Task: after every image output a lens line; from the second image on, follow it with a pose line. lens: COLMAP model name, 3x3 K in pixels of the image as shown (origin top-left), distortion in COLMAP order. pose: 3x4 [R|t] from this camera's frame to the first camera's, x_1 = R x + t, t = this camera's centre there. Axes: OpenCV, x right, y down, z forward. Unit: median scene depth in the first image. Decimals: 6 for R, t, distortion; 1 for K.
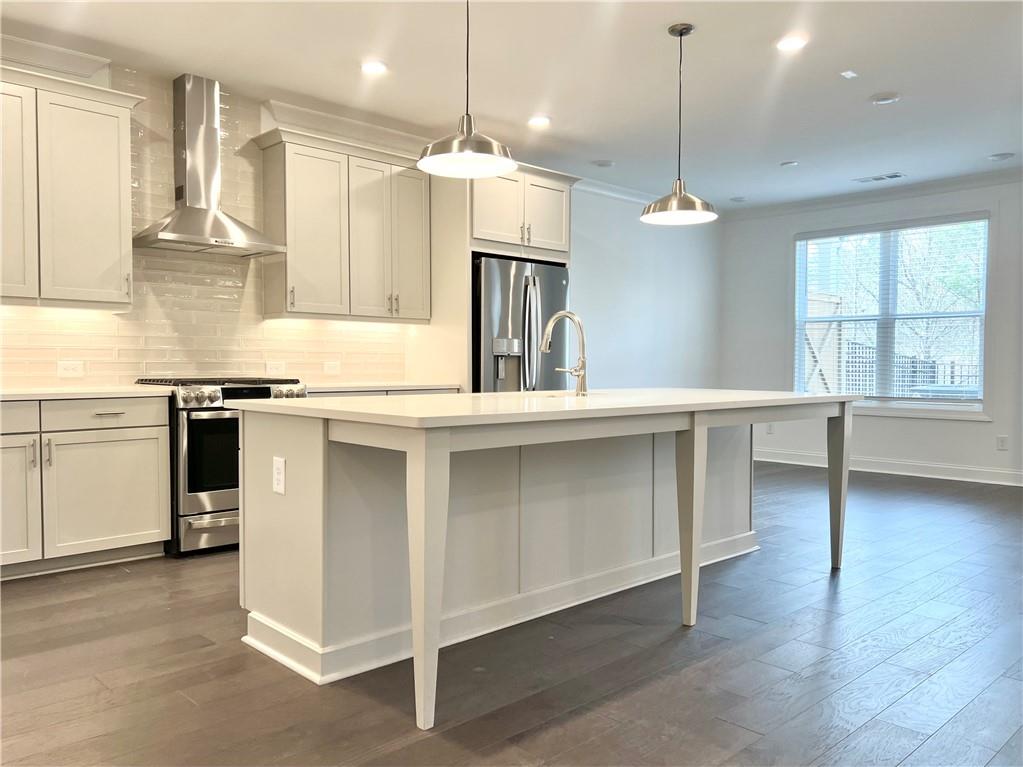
lens RADIAL K [[766.1, 0, 501.4], [0, 766.1, 388.8], [0, 0, 1]] dist [0.040923, -0.047129]
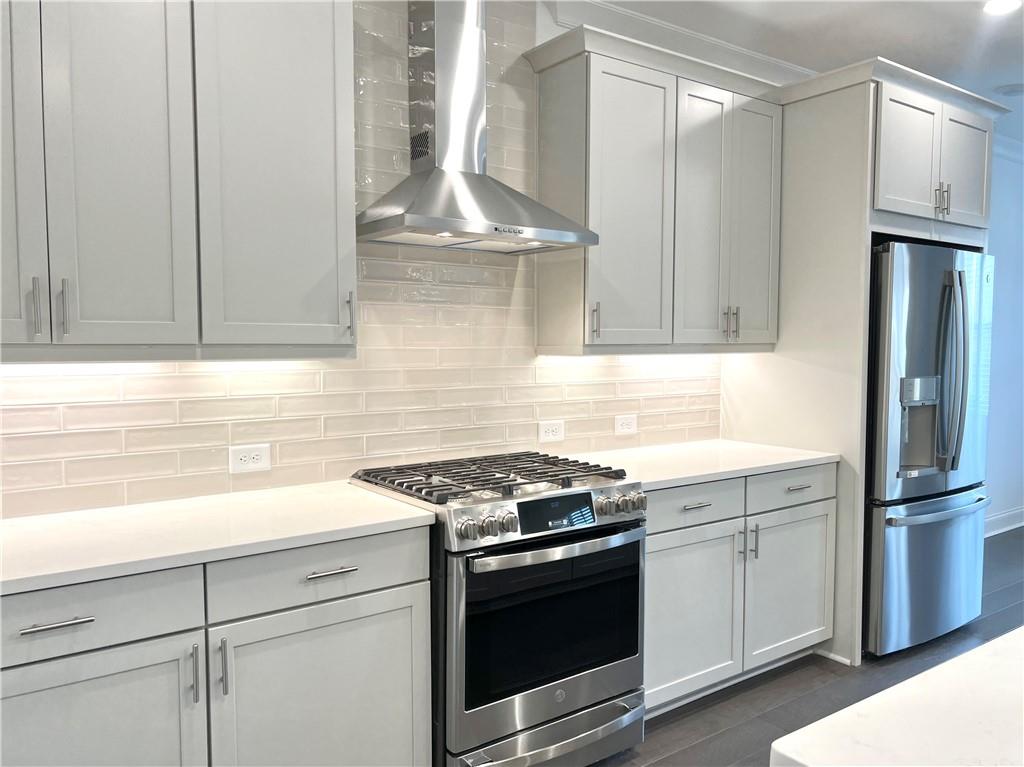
lens RADIAL K [[766.8, 0, 519.3], [0, 766.8, 383.4], [0, 0, 1]] dist [0.040923, -0.047129]
pose [[0.991863, 0.002197, -0.127293, -0.257634], [0.000234, 0.999818, 0.019078, -0.082465], [0.127312, -0.018952, 0.991682, 0.413694]]
